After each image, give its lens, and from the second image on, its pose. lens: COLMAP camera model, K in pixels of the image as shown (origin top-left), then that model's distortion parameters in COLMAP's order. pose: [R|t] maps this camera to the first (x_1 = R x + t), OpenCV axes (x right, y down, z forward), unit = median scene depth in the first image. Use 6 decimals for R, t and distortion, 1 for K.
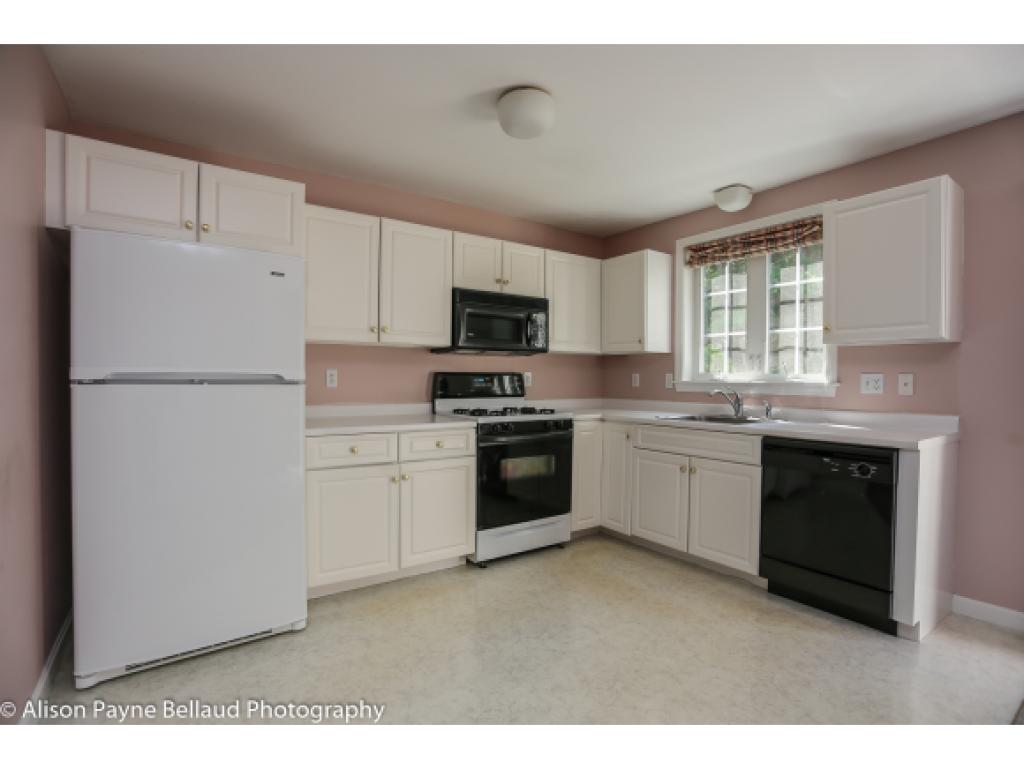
lens RADIAL K [[504.5, 0, 512.0], [0, 504.5, 384.5], [0, 0, 1]] dist [-0.069308, 0.031982]
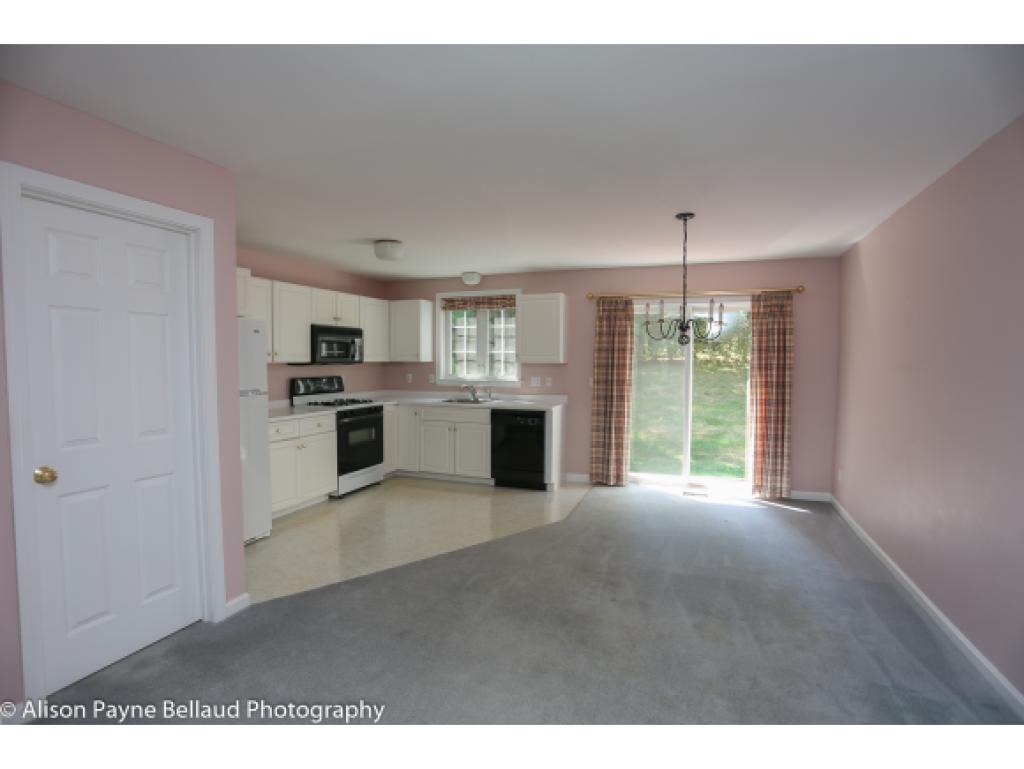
lens RADIAL K [[504.5, 0, 512.0], [0, 504.5, 384.5], [0, 0, 1]] dist [-0.069308, 0.031982]
pose [[0.833550, -0.031117, 0.551567, -0.433984], [0.009838, 0.999090, 0.041496, -0.062730], [-0.552356, -0.029163, 0.833098, -0.593284]]
